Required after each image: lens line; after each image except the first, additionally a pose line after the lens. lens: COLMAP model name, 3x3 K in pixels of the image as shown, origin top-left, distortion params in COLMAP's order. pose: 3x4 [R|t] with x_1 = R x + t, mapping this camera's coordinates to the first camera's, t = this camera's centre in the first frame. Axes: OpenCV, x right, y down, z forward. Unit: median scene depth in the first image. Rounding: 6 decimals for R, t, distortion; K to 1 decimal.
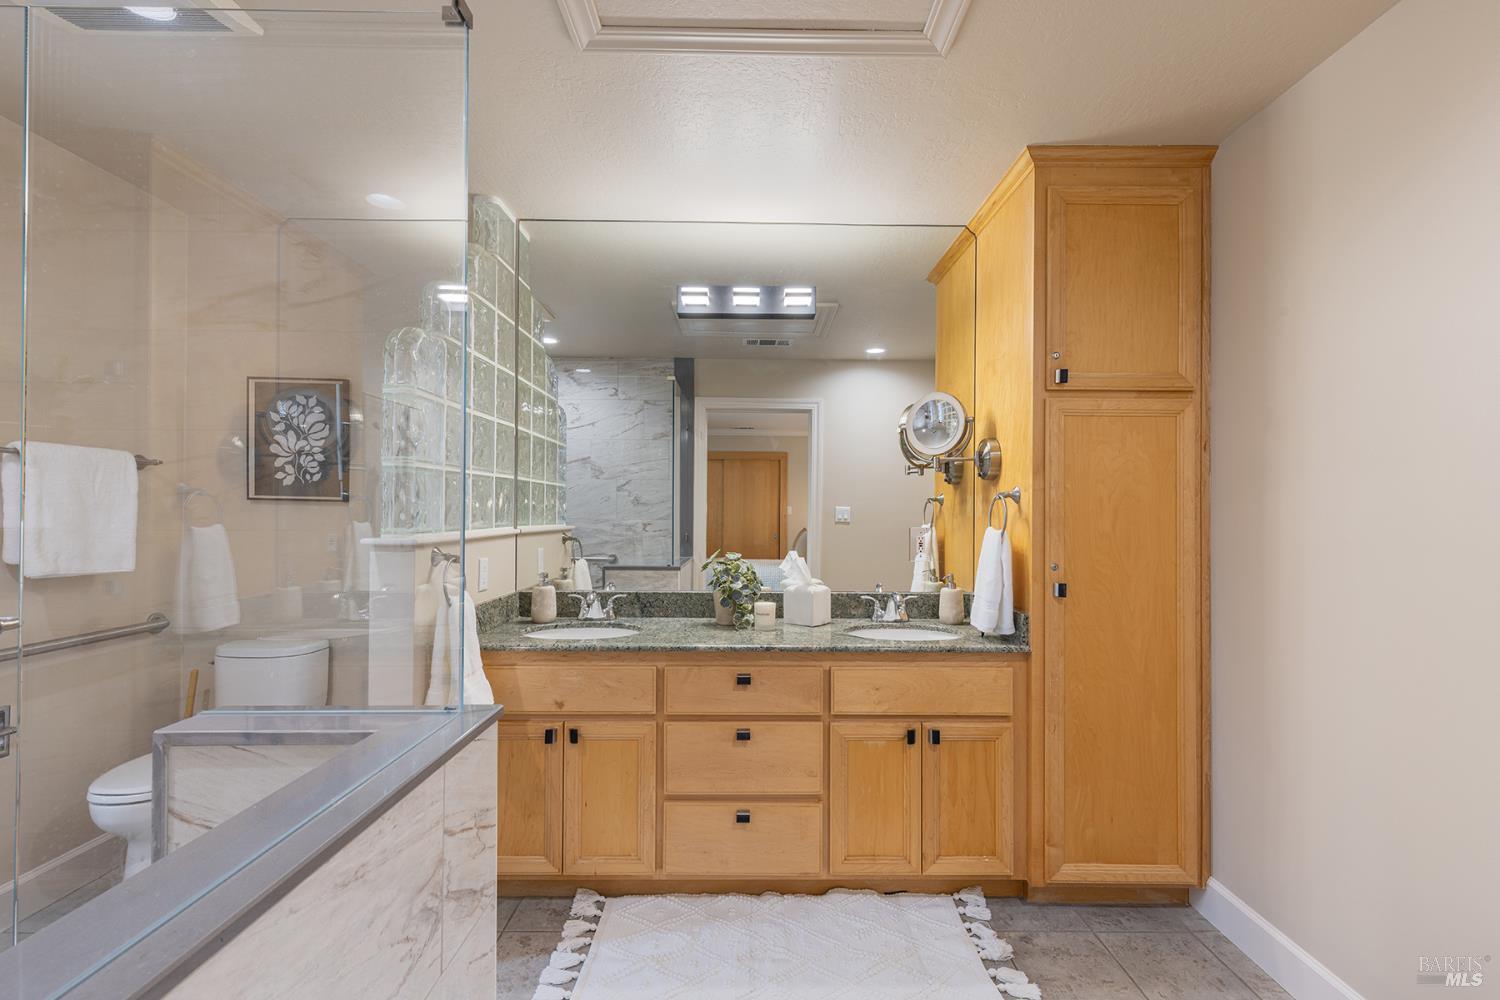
lens RADIAL K [[667.5, 0, 753.8], [0, 667.5, 503.2], [0, 0, 1]] dist [0.004862, -0.000114]
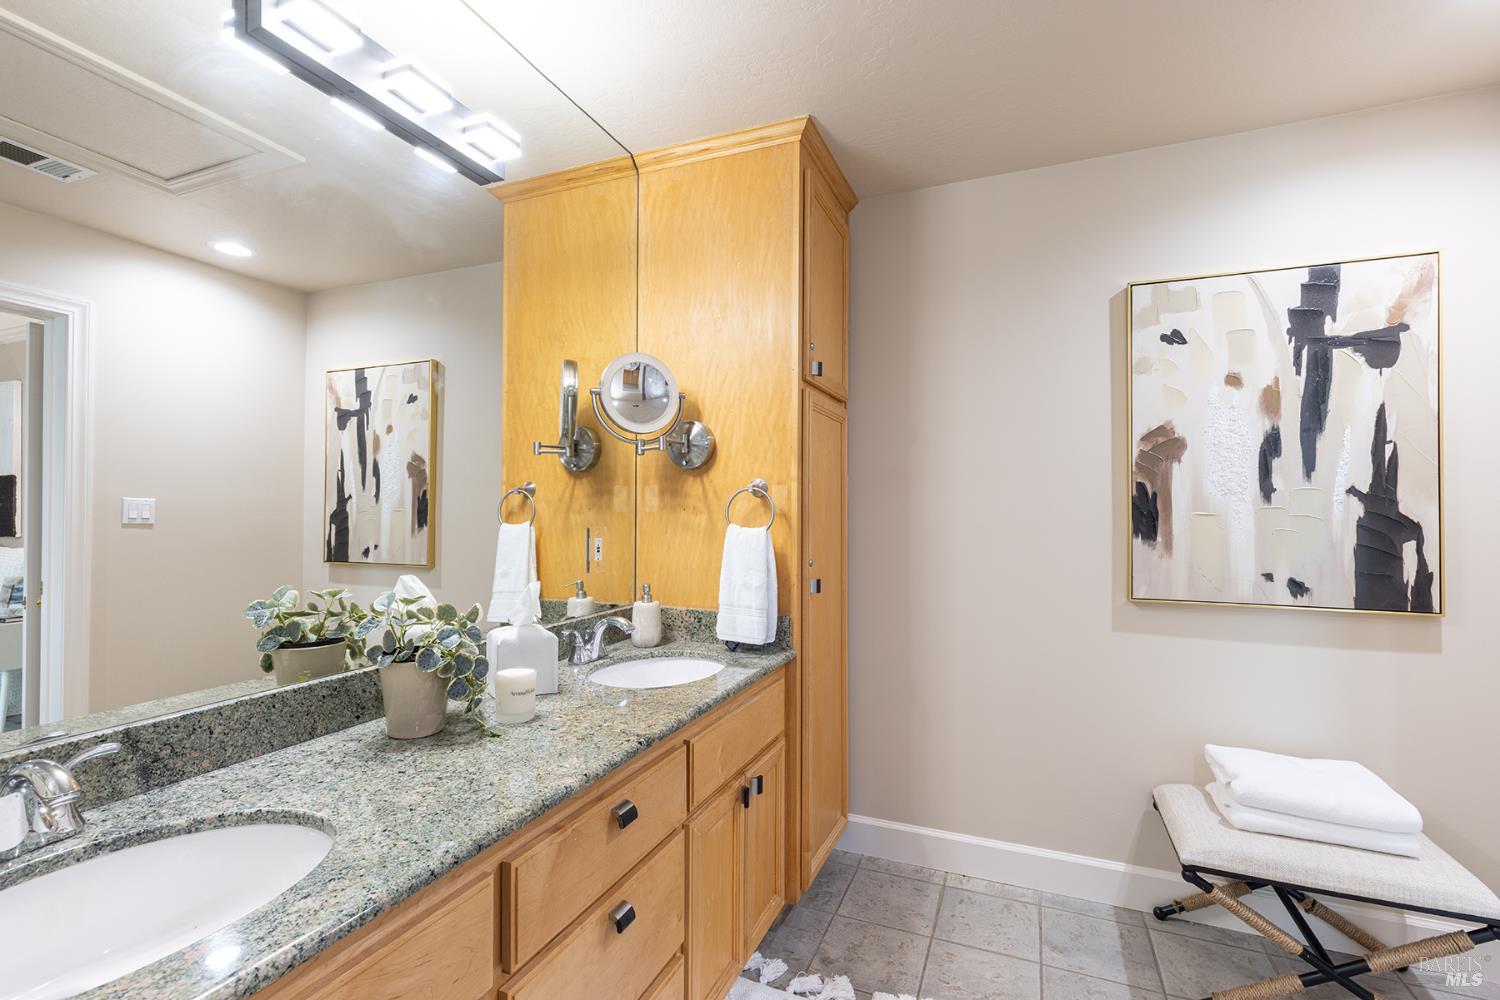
lens RADIAL K [[667.5, 0, 756.6], [0, 667.5, 502.6], [0, 0, 1]] dist [0.004862, -0.000114]
pose [[0.383039, 0.009176, 0.923686, -0.428324], [-0.013444, 0.999900, -0.004358, 0.011416], [-0.923634, -0.010748, 0.383124, 0.625677]]
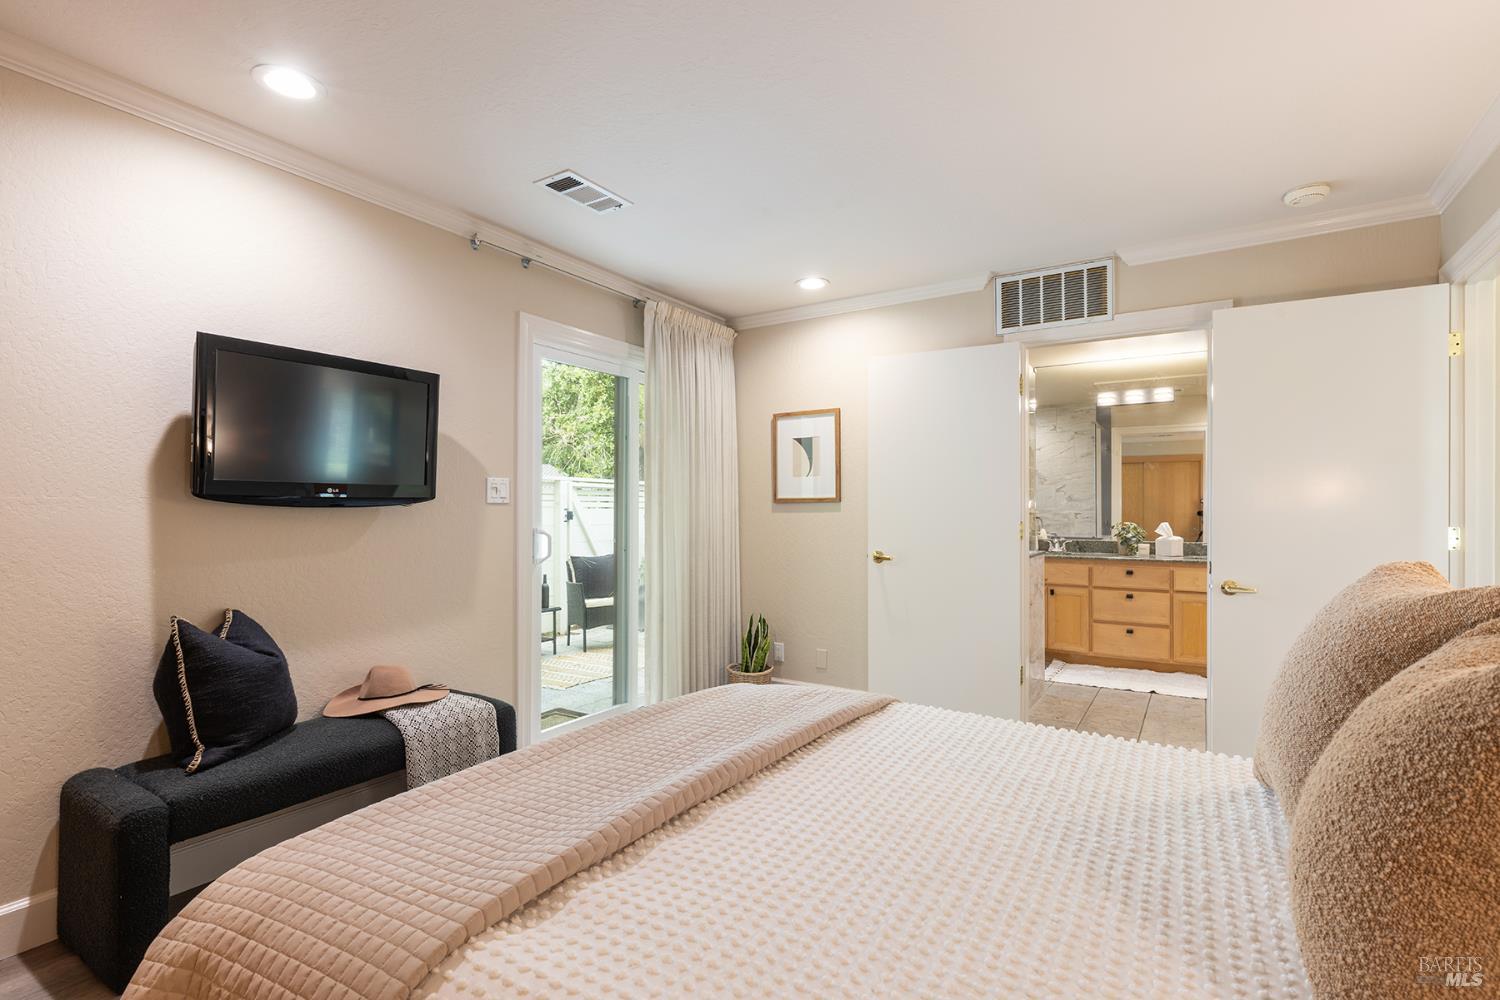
lens RADIAL K [[693.9, 0, 765.5], [0, 693.9, 505.9], [0, 0, 1]] dist [-0.003348, 0.001084]
pose [[0.844483, -0.006369, -0.535544, 0.195765], [0.006697, 0.999977, -0.001331, 0.026075], [0.535540, -0.002463, 0.844506, -1.619904]]
